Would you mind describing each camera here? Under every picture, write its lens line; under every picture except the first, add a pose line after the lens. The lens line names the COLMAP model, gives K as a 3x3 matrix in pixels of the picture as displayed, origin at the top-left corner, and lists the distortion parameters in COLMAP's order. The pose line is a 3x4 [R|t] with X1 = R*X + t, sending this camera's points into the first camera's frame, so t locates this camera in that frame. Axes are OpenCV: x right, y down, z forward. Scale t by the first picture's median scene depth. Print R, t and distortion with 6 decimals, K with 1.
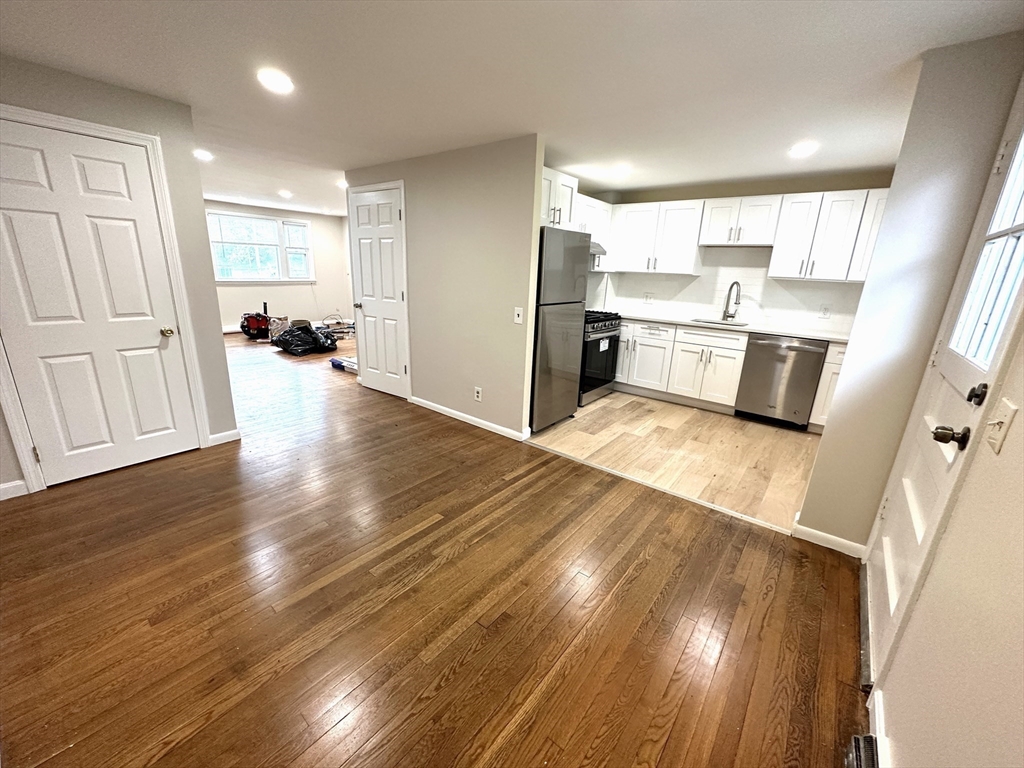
lens RADIAL K [[414.8, 0, 510.9], [0, 414.8, 385.1], [0, 0, 1]] dist [-0.004517, 0.000130]
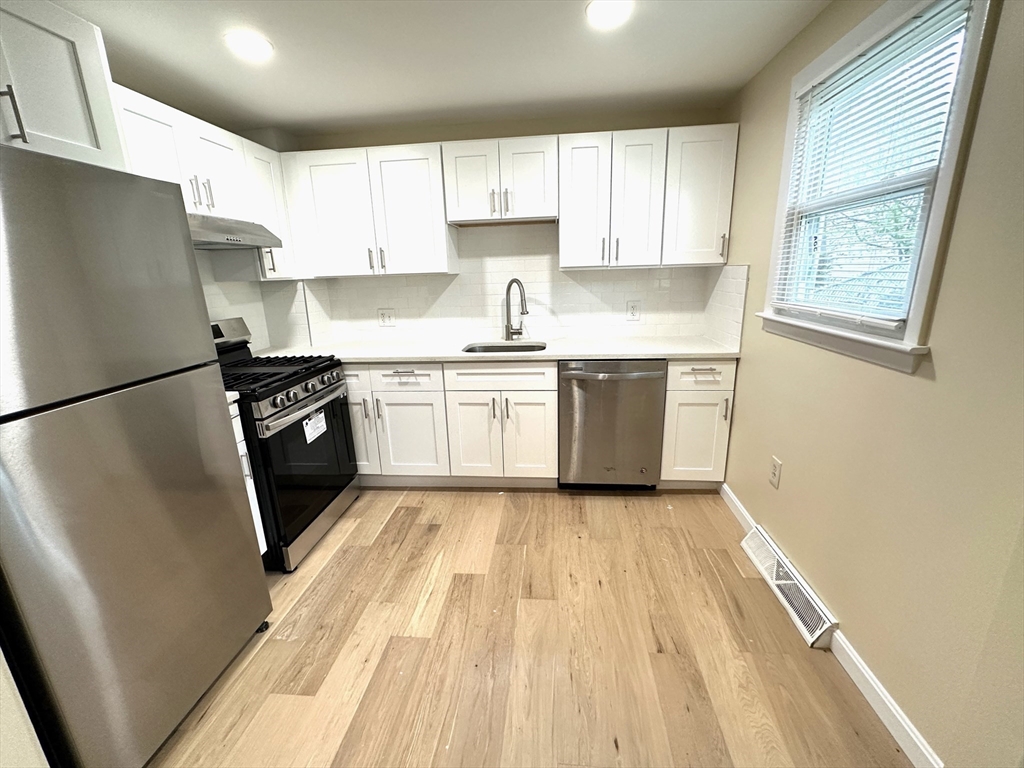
lens RADIAL K [[414.8, 0, 510.3], [0, 414.8, 380.9], [0, 0, 1]] dist [-0.004517, 0.000130]
pose [[0.837029, -0.203562, 0.507882, 0.184098], [0.210797, 0.976539, 0.043994, -0.125728], [-0.504922, 0.070236, 0.860303, 0.465328]]
